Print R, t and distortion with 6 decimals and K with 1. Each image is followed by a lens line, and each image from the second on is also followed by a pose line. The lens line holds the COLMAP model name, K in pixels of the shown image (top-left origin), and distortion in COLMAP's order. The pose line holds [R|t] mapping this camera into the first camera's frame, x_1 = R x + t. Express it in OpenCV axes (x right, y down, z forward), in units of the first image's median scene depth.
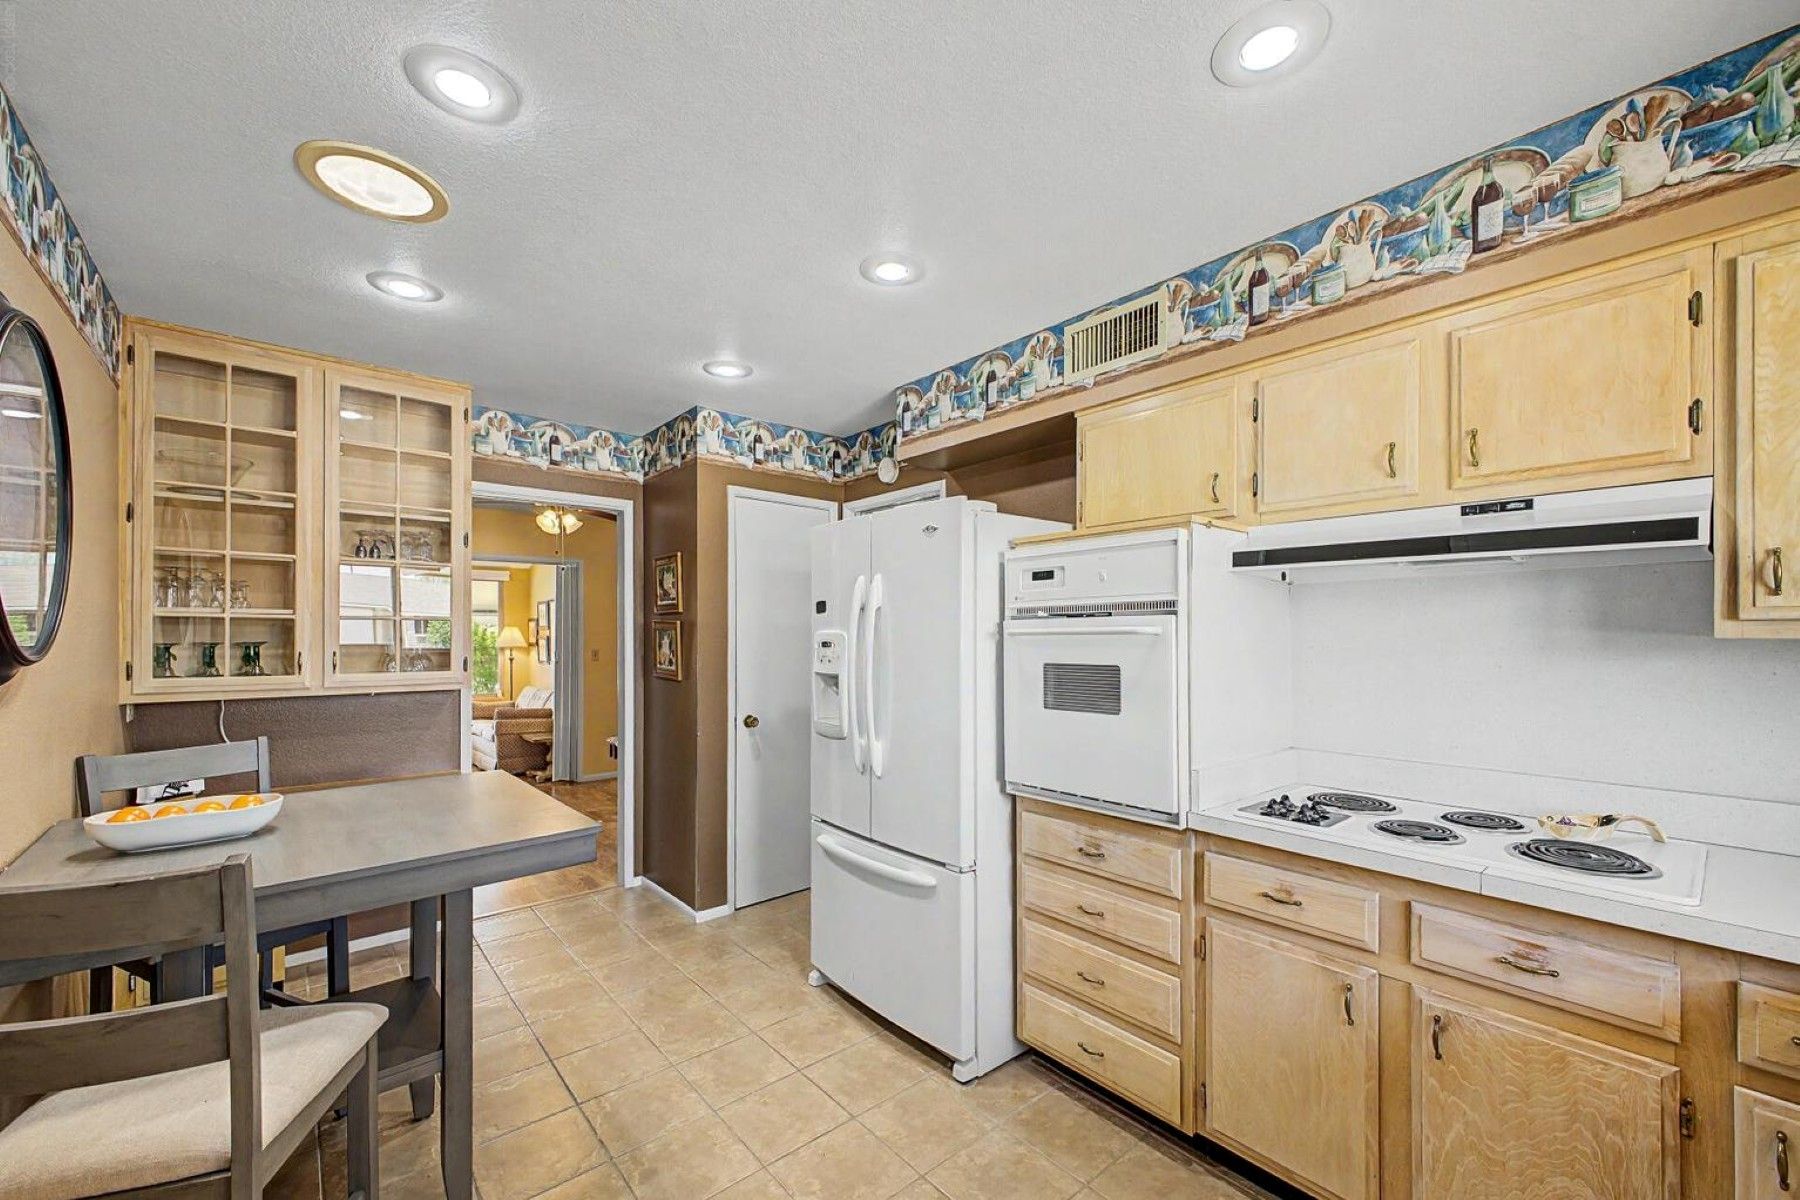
lens RADIAL K [[716.0, 0, 924.1], [0, 716.0, 634.6], [0, 0, 1]] dist [0.022437, -0.007262]
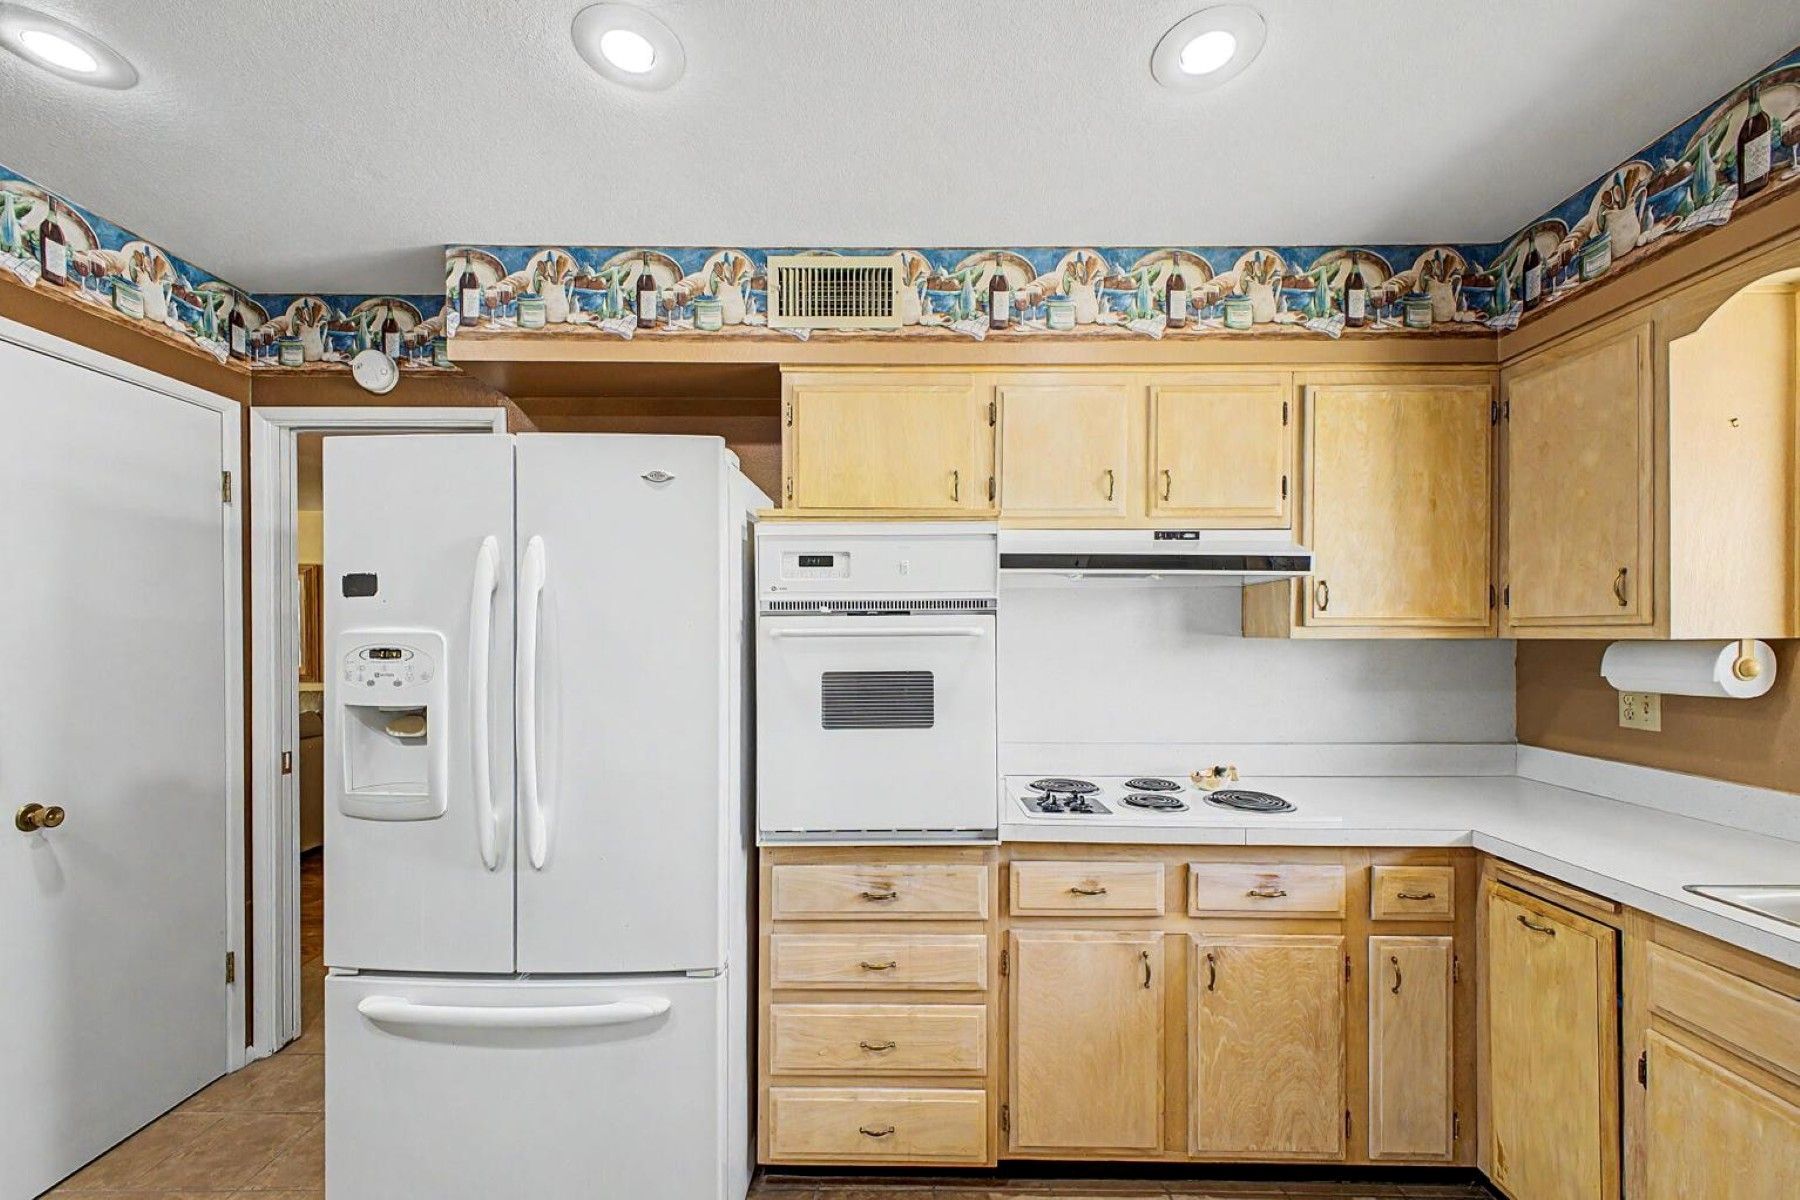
lens RADIAL K [[716.0, 0, 896.4], [0, 716.0, 640.9], [0, 0, 1]] dist [0.022437, -0.007262]
pose [[0.667813, -0.005048, 0.744312, -0.389083], [-0.000481, 0.999974, 0.007213, -0.000596], [-0.744329, -0.005175, 0.667793, 0.437756]]
